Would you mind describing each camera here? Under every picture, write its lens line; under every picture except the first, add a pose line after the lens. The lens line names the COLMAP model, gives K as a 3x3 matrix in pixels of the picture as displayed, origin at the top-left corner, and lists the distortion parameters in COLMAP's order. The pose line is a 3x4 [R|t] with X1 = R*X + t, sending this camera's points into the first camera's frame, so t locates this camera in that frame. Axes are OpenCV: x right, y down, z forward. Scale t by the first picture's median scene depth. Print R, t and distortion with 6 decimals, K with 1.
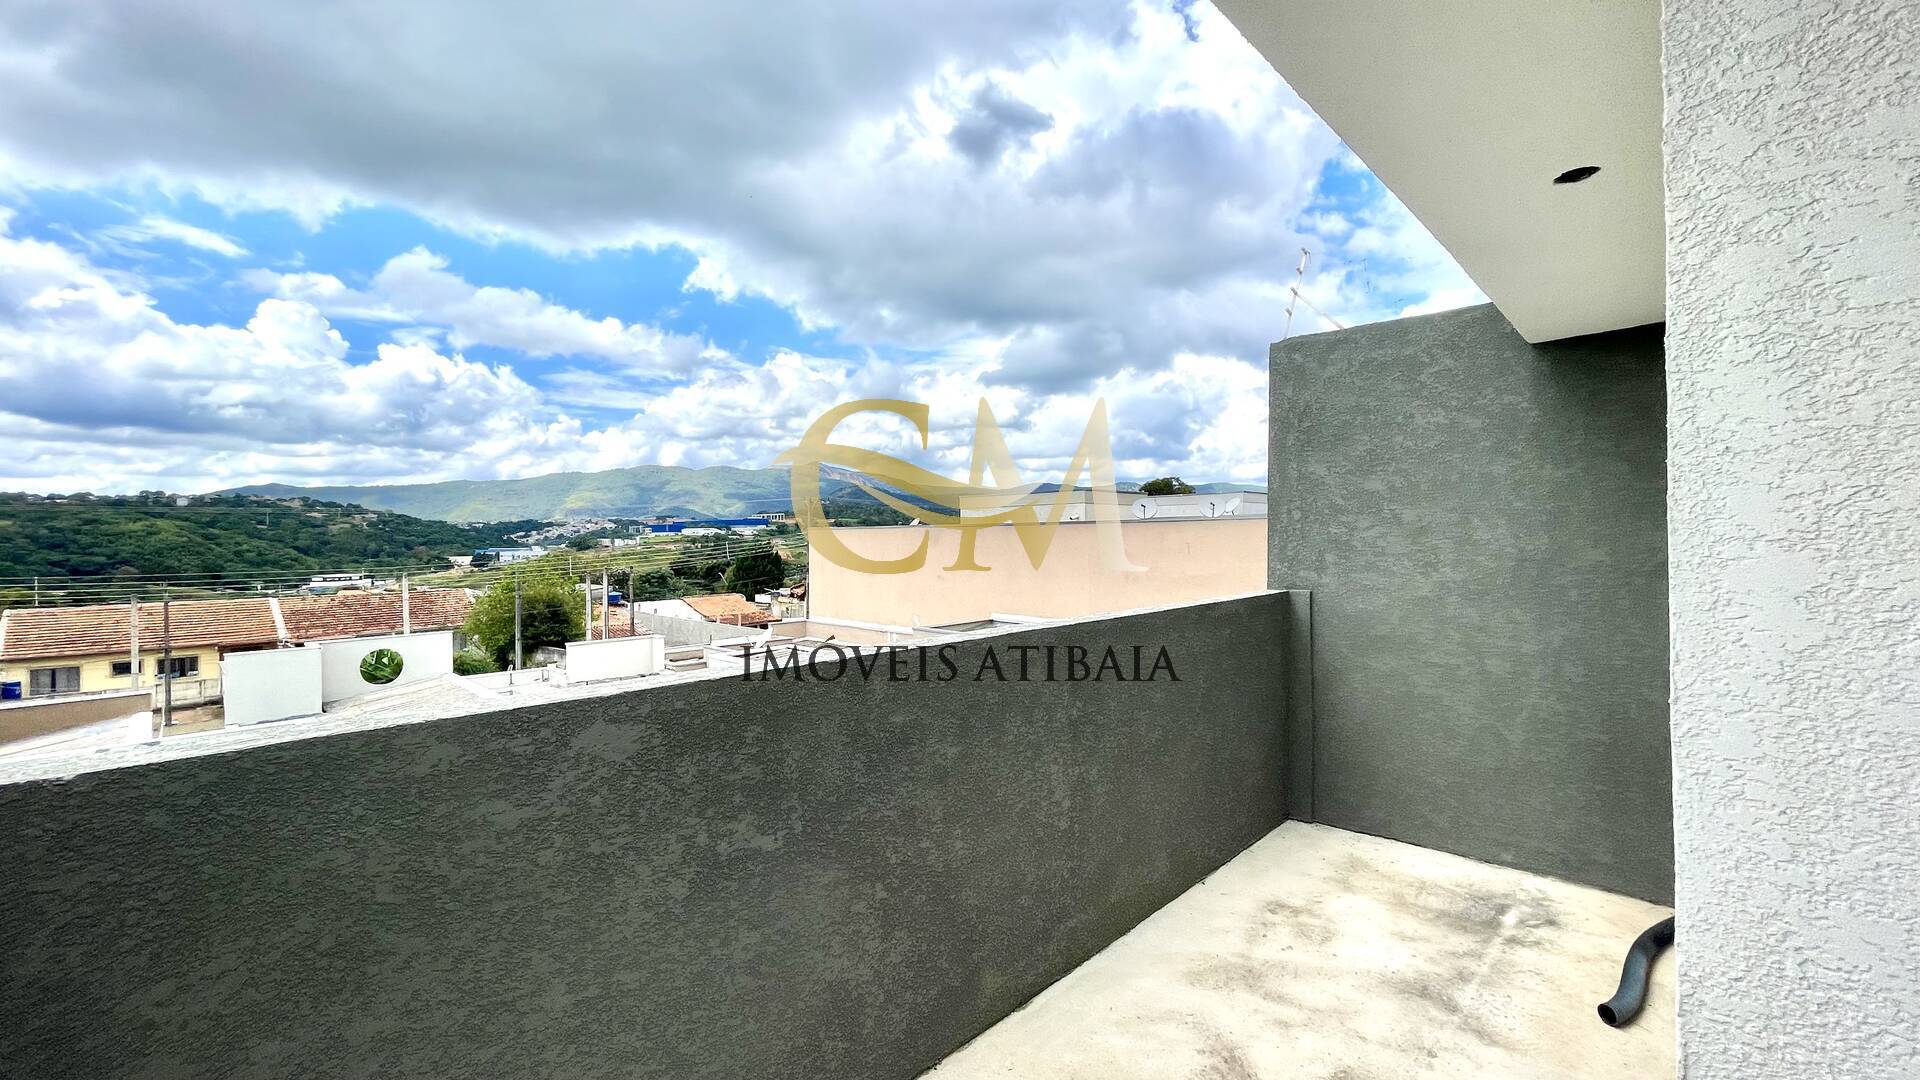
lens RADIAL K [[774.5, 0, 960.0], [0, 774.5, 540.0], [0, 0, 1]] dist [-0.000364, 0.000752]
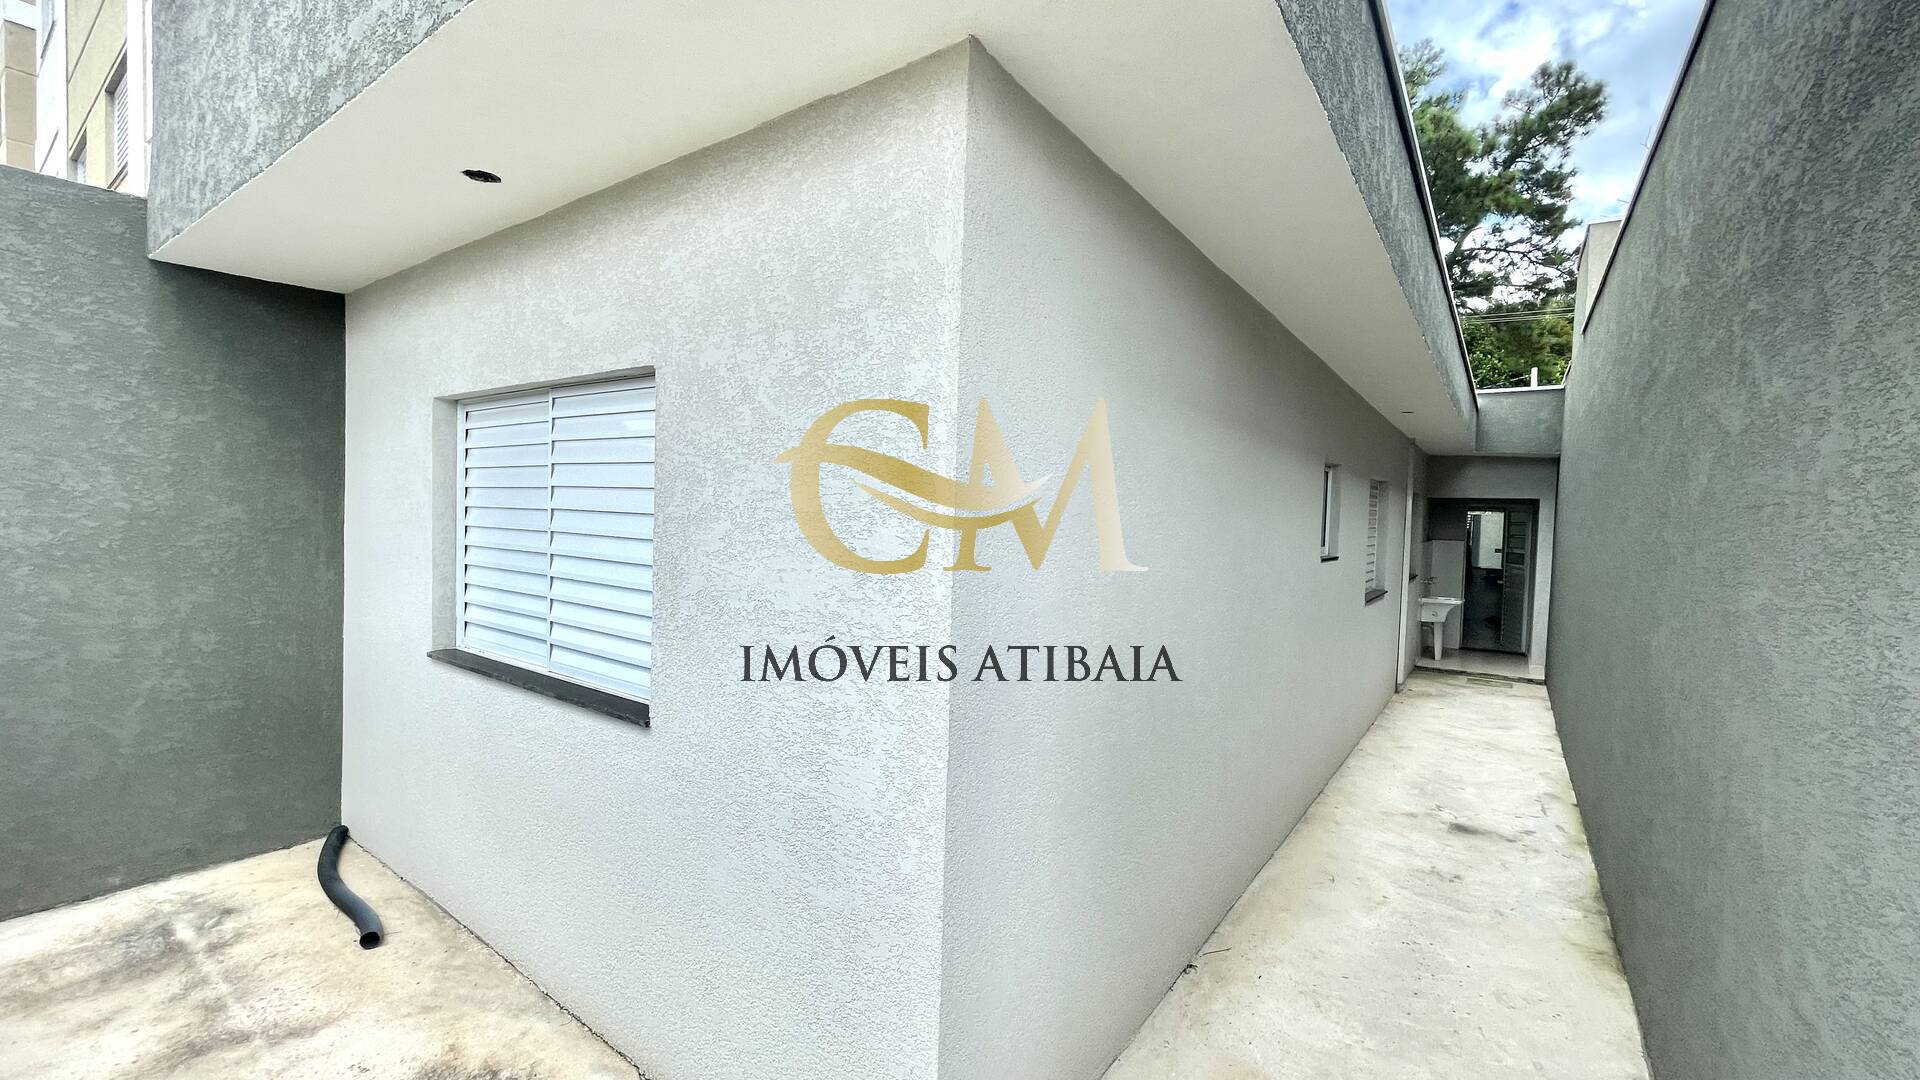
lens RADIAL K [[774.5, 0, 960.0], [0, 774.5, 540.0], [0, 0, 1]] dist [-0.000364, 0.000752]
pose [[-0.163871, -0.028686, 0.986065, -0.267489], [-0.028177, 0.999305, 0.024389, 0.005469], [-0.986079, -0.023788, -0.164565, 0.296739]]
